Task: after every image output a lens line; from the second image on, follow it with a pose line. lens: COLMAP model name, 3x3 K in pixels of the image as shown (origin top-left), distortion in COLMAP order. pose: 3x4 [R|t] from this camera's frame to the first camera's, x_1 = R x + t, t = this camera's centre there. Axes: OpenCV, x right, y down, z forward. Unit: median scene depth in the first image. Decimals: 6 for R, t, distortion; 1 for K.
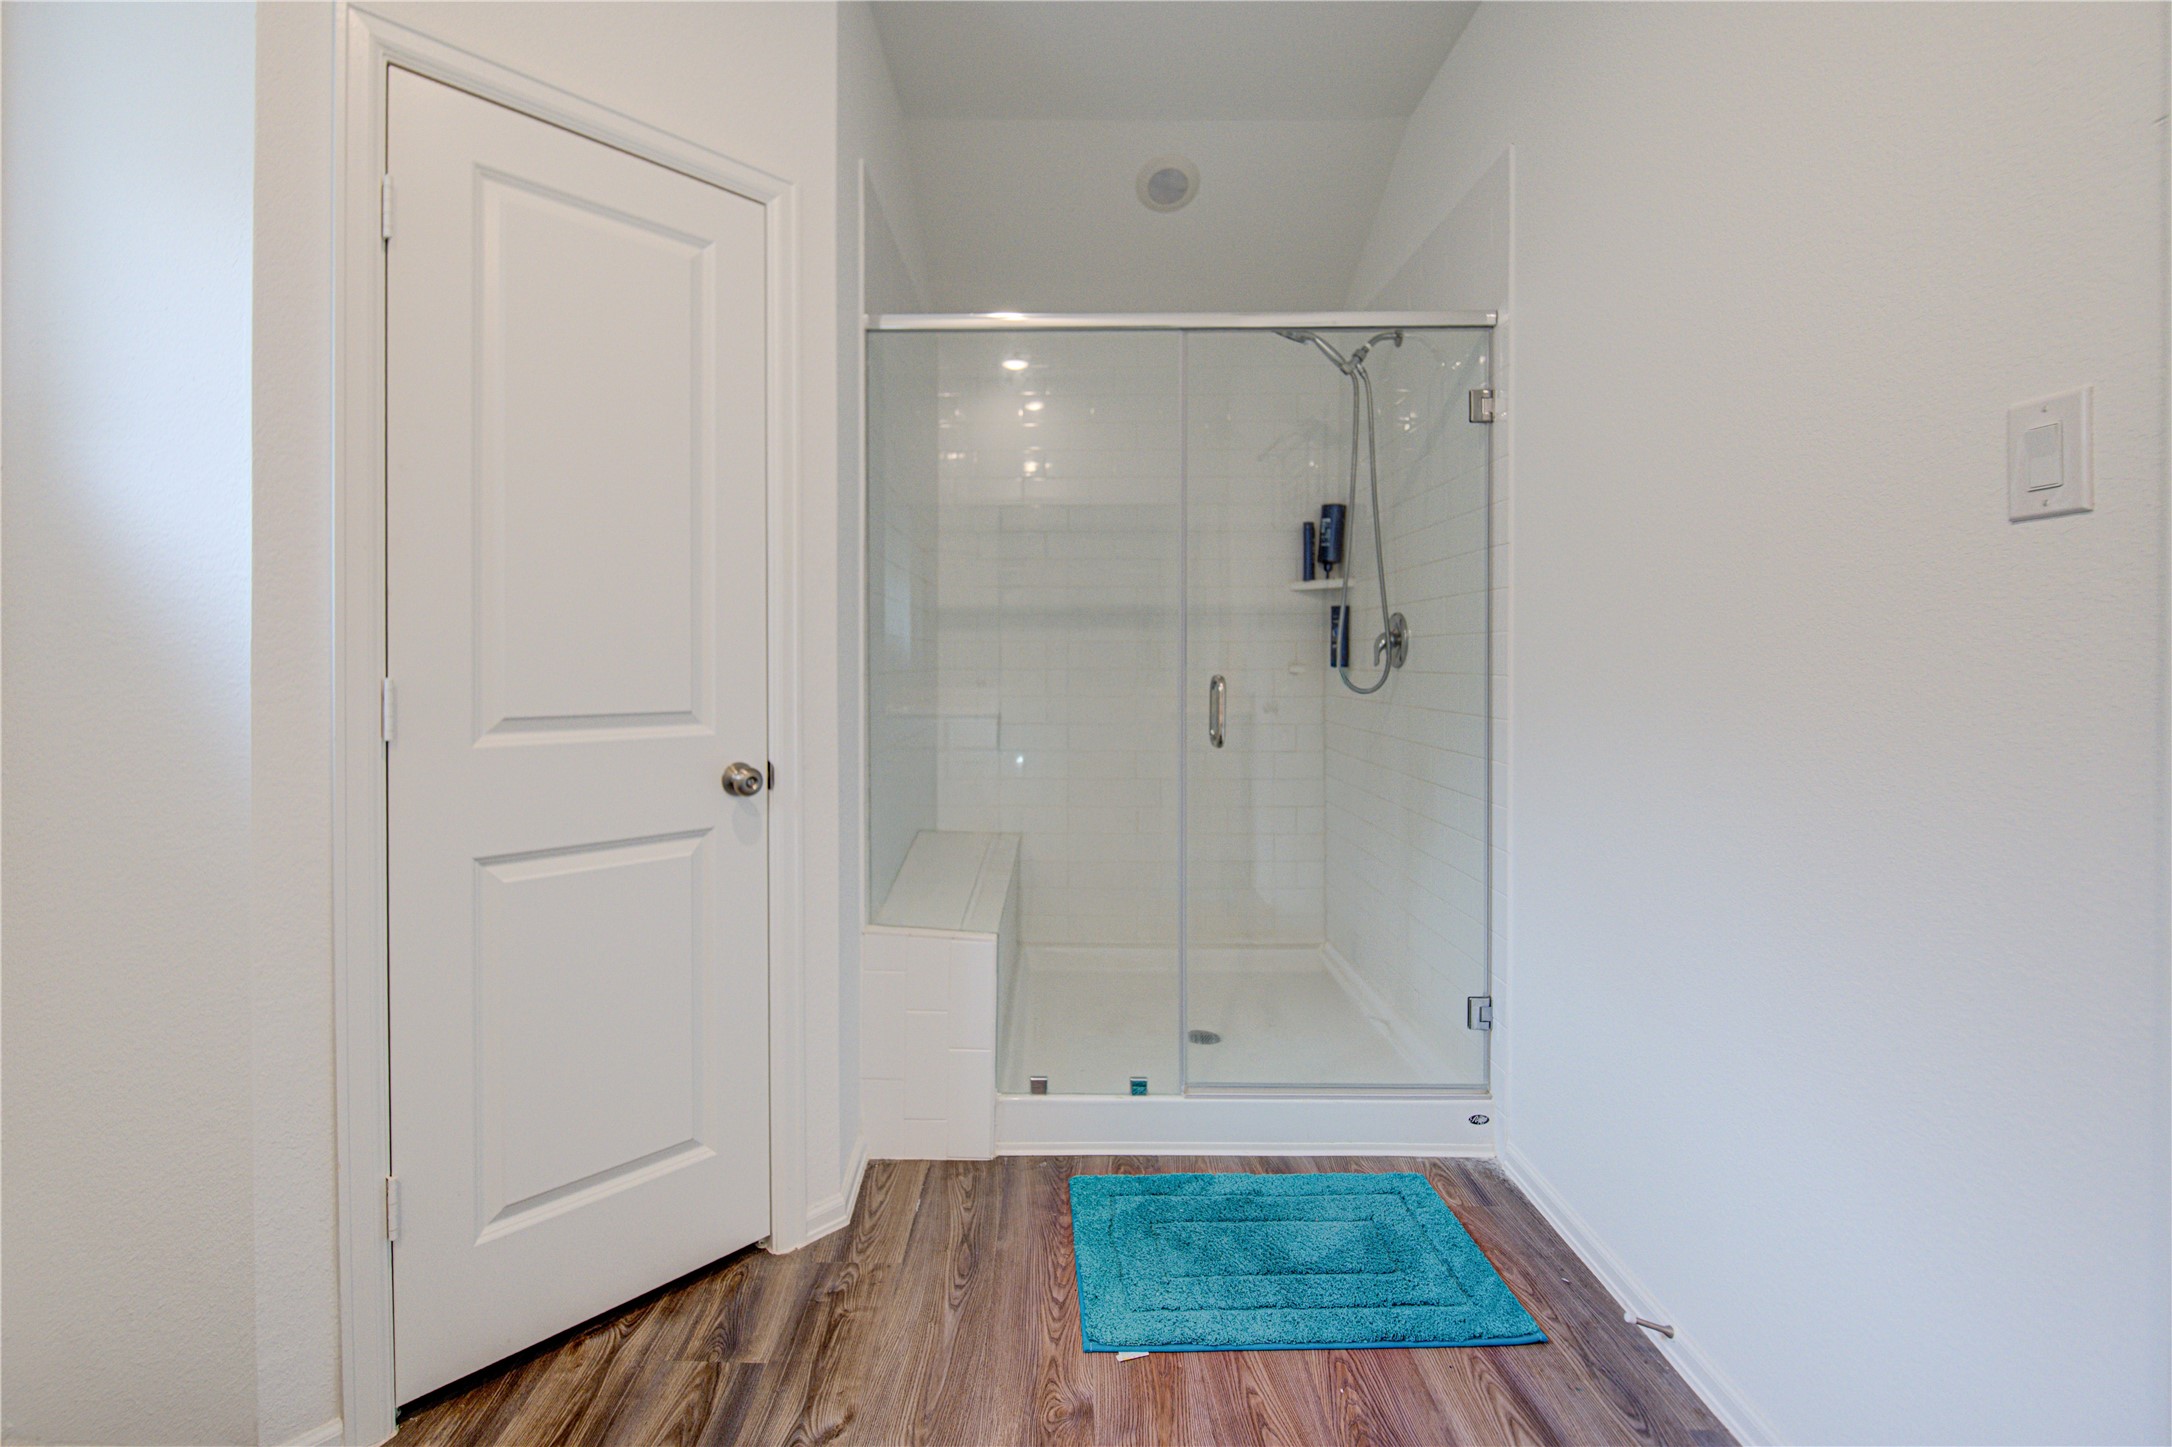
lens RADIAL K [[904.2, 0, 1045.2], [0, 904.2, 668.1], [0, 0, 1]] dist [0.000118, -0.005628]
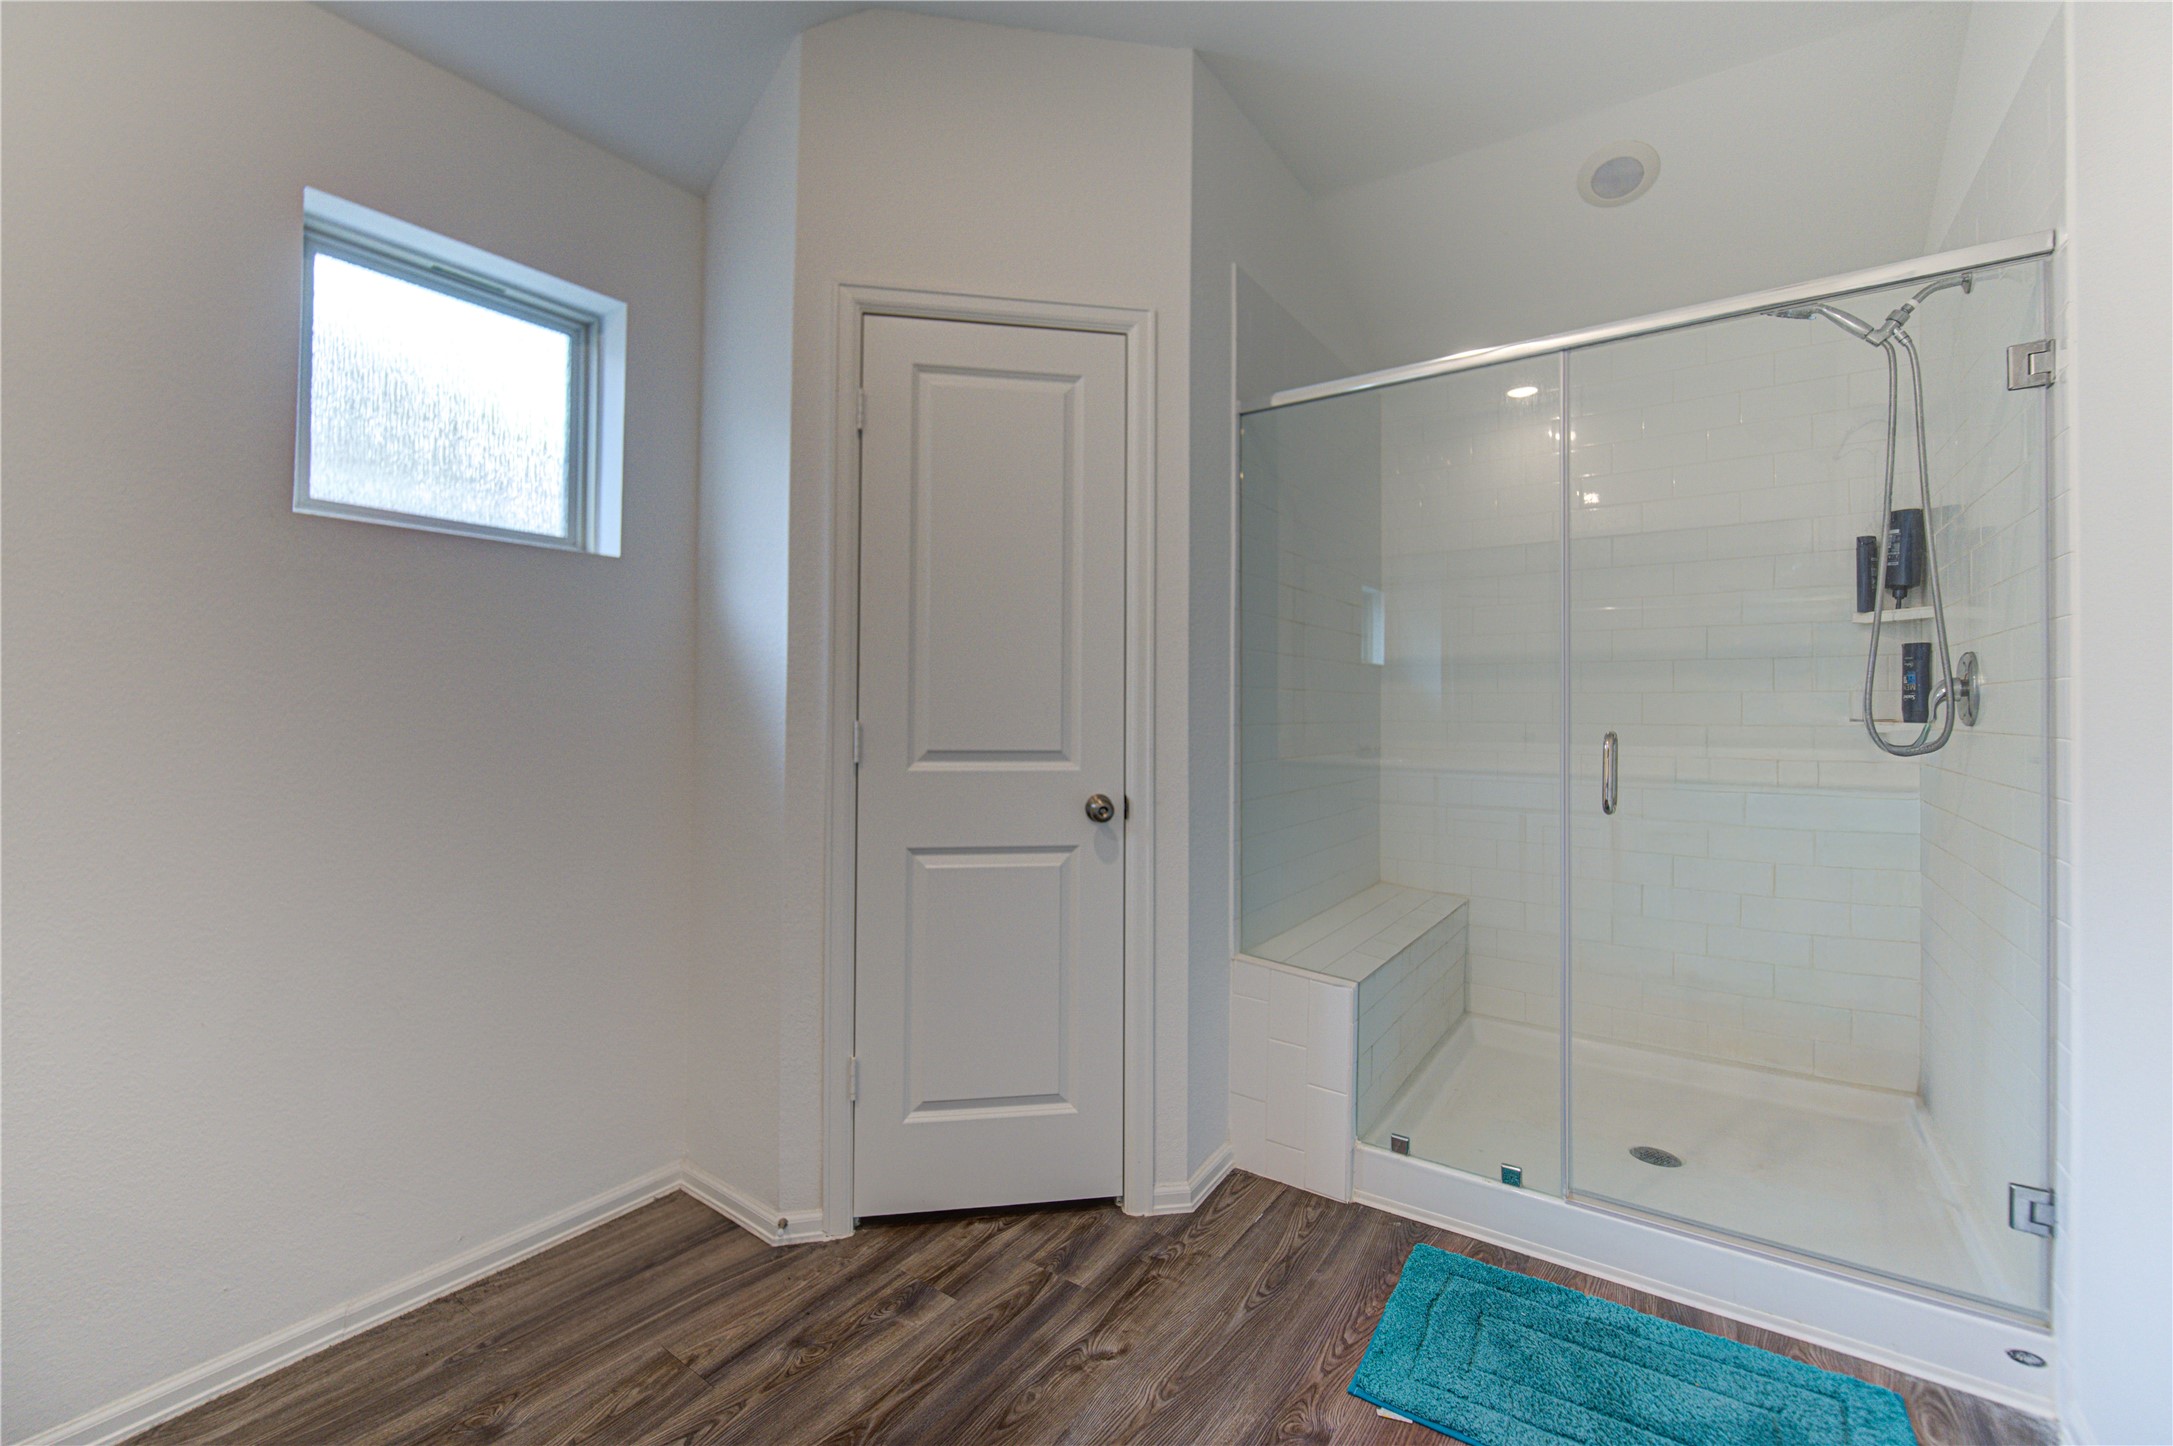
lens RADIAL K [[897.6, 0, 1078.6], [0, 897.6, 700.3], [0, 0, 1]] dist [-0.001390, -0.004243]
pose [[0.826055, -0.000095, -0.563589, 0.299249], [-0.011134, 0.999802, -0.016488, -0.001960], [0.563479, 0.019895, 0.825891, -0.015979]]
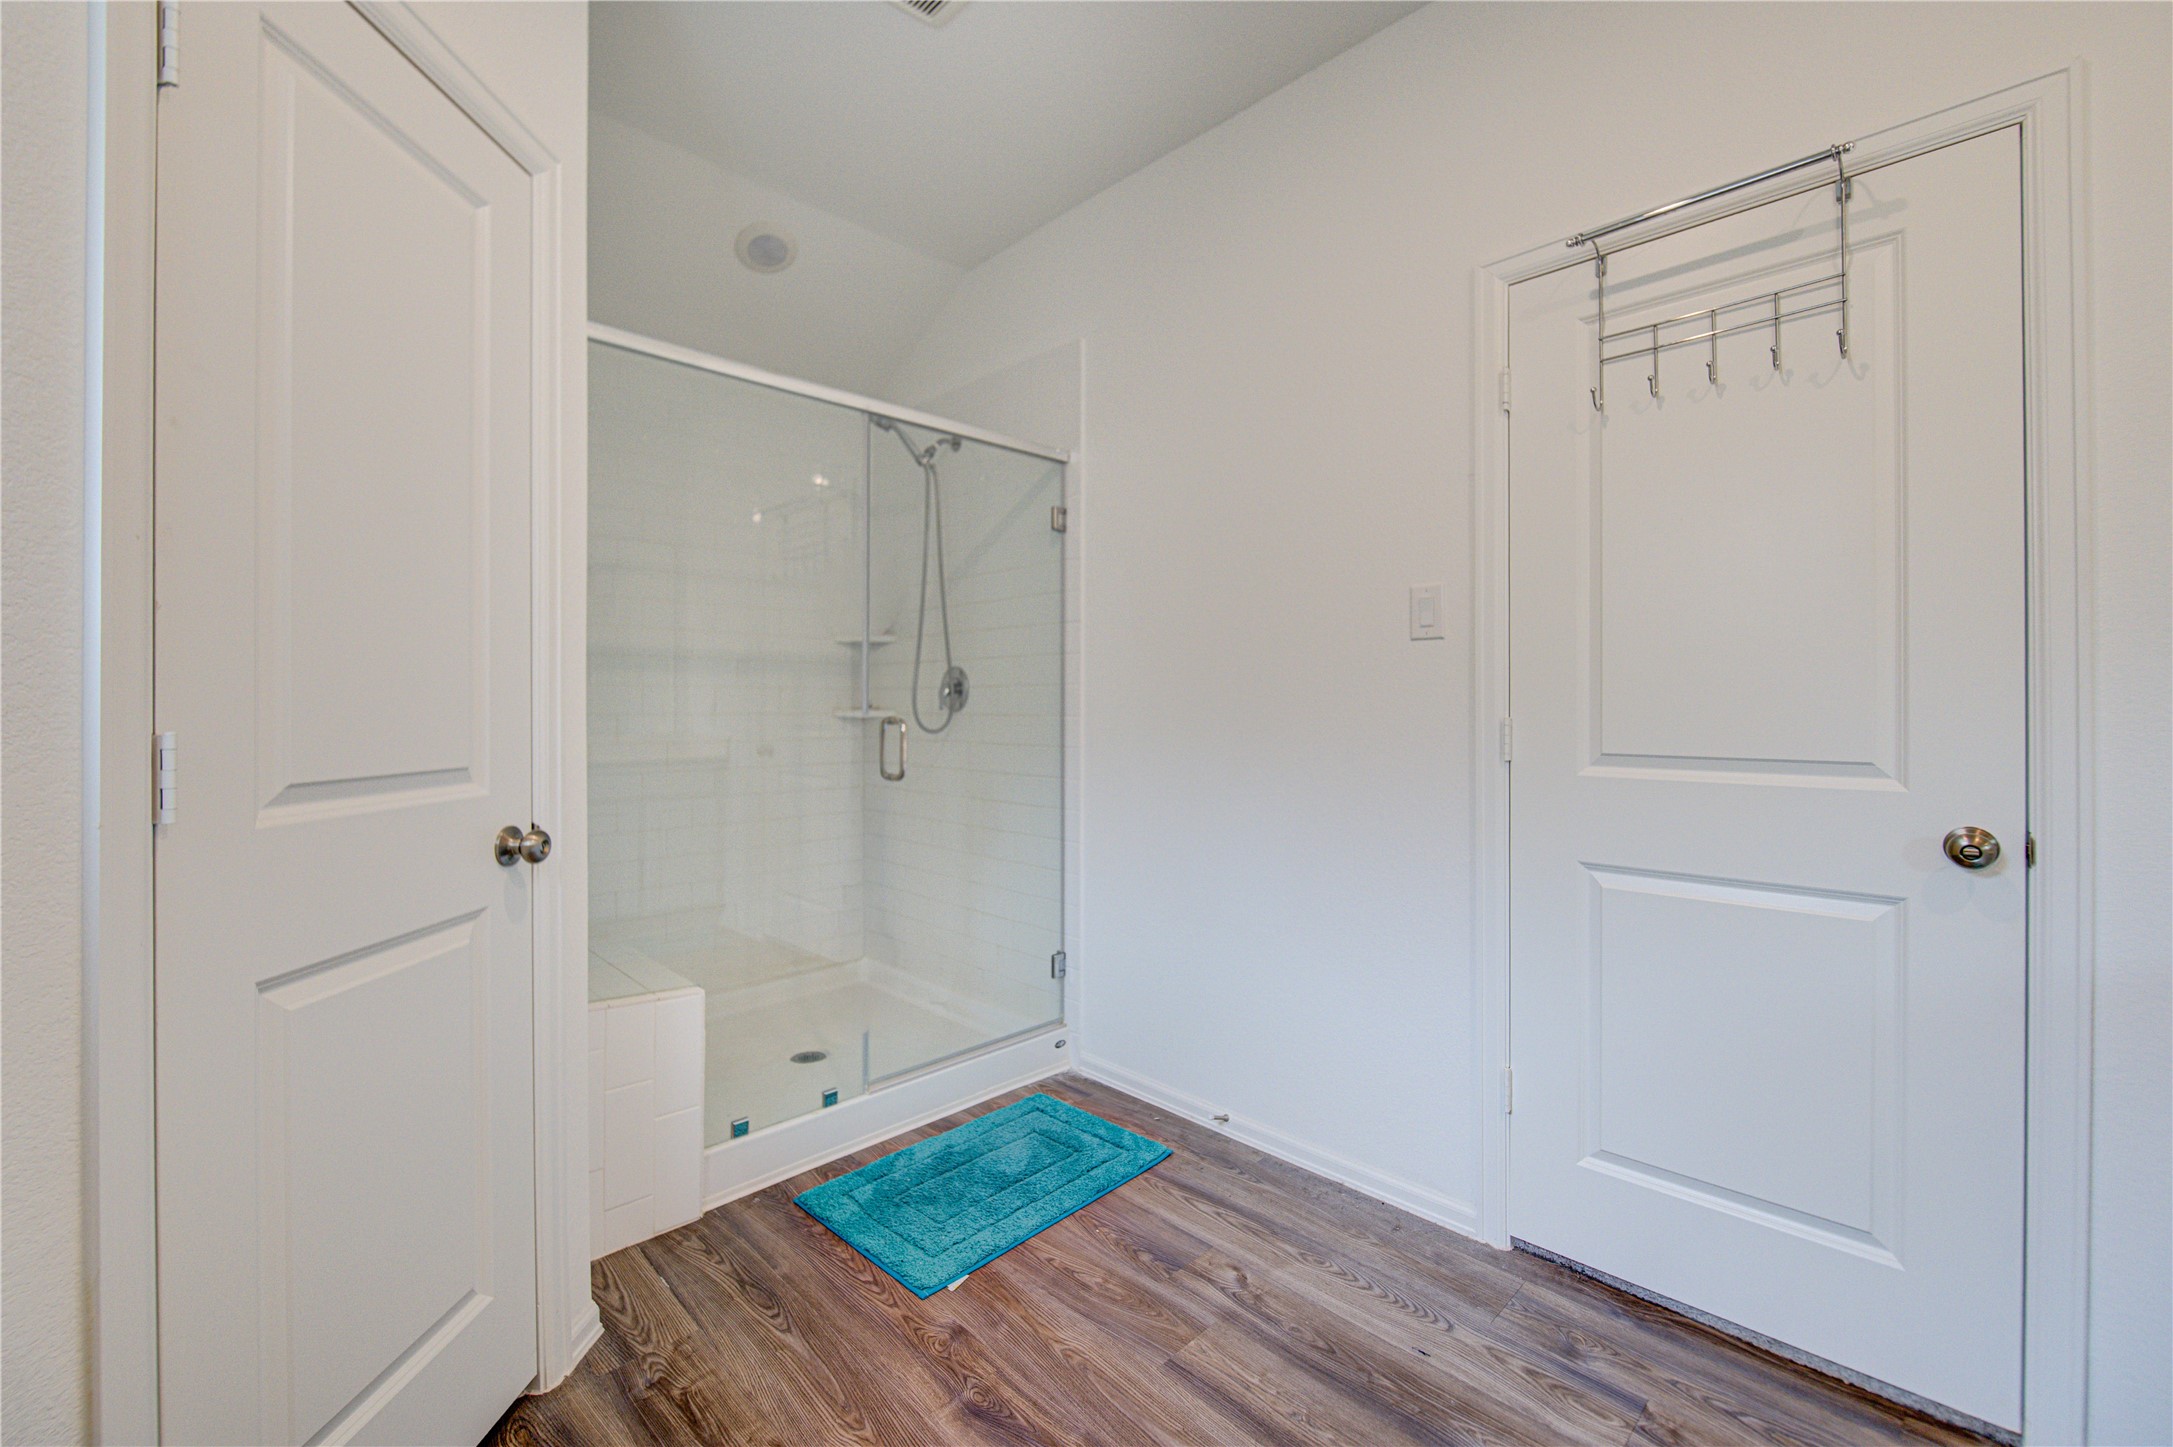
lens RADIAL K [[888.1, 0, 1087.9], [0, 888.1, 705.5], [0, 0, 1]] dist [-0.009267, -0.000298]
pose [[0.704791, 0.000806, 0.709415, -0.510397], [0.004846, 0.999971, -0.005951, -0.000615], [-0.709398, 0.007632, 0.704766, 0.032765]]
